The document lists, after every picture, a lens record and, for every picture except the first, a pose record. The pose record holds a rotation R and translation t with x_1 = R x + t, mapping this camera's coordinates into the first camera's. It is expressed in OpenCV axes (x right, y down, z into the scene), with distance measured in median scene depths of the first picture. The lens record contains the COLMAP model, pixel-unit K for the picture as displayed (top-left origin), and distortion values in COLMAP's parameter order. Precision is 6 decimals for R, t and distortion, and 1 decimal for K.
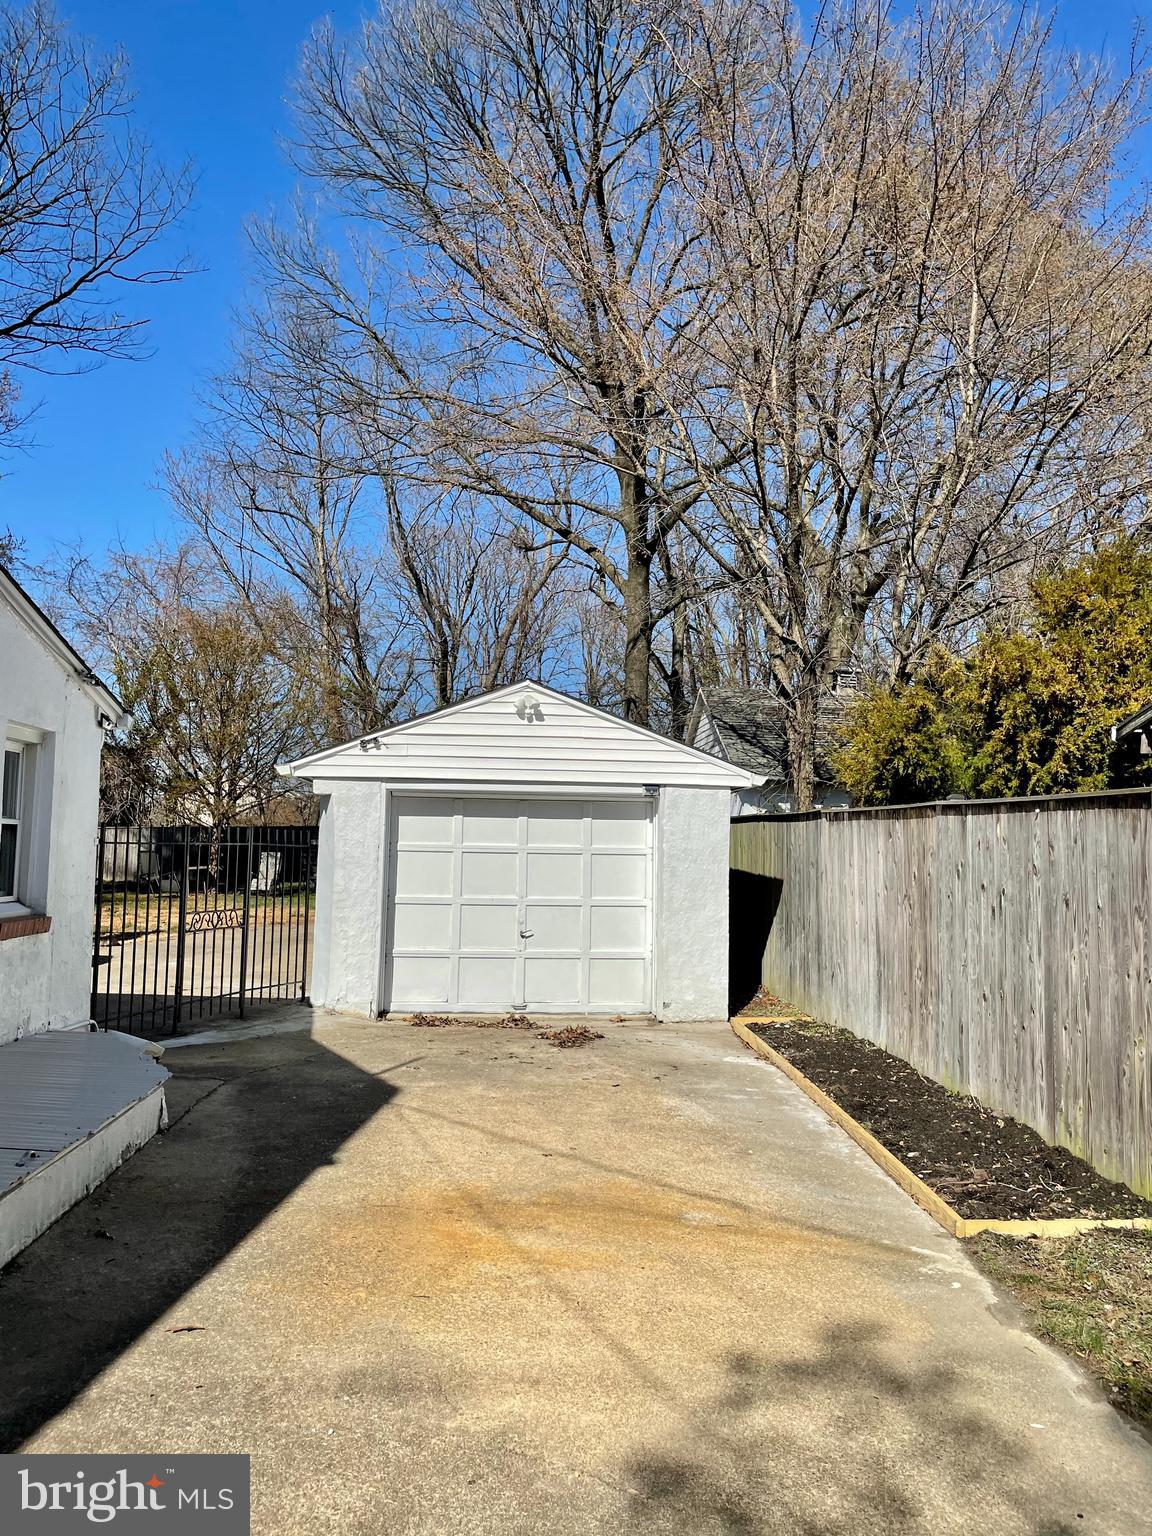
lens RADIAL K [[1161.5, 0, 576.3], [0, 1161.5, 761.8], [0, 0, 1]] dist [0.074463, -0.093428]
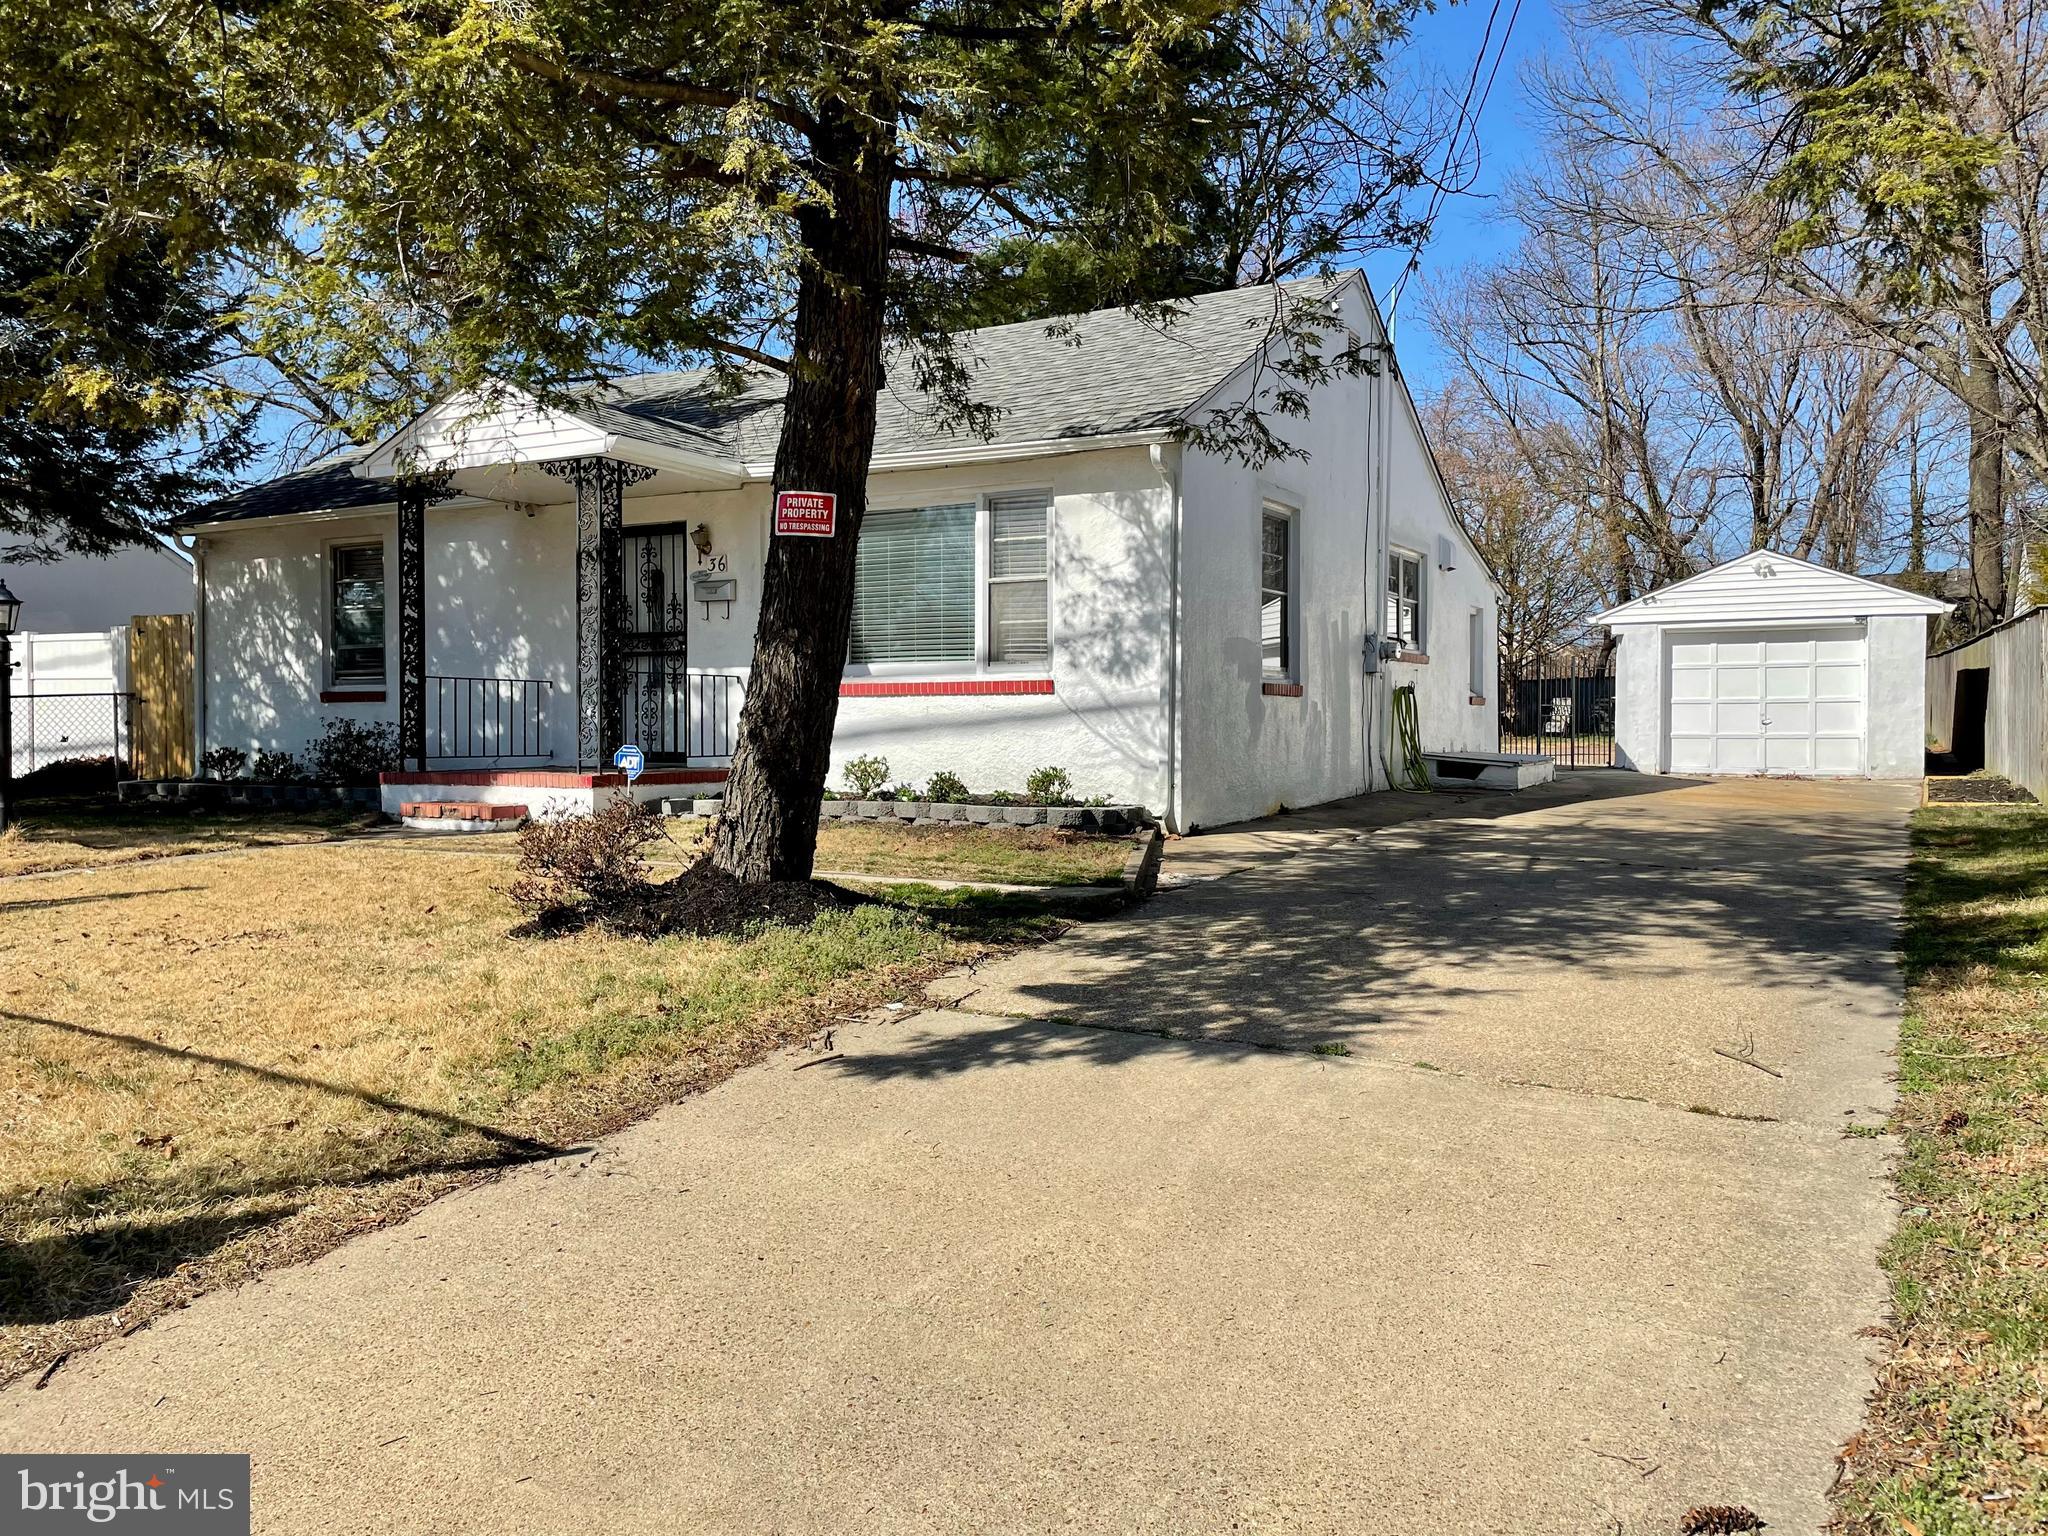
lens RADIAL K [[1548.7, 0, 1028.5], [0, 1548.7, 757.6], [0, 0, 1]] dist [0.074463, -0.093428]
pose [[0.842937, -0.010656, -0.537907, 0.236031], [0.061429, 0.995172, 0.076548, -0.016621], [0.534494, -0.097569, 0.839522, -1.171746]]
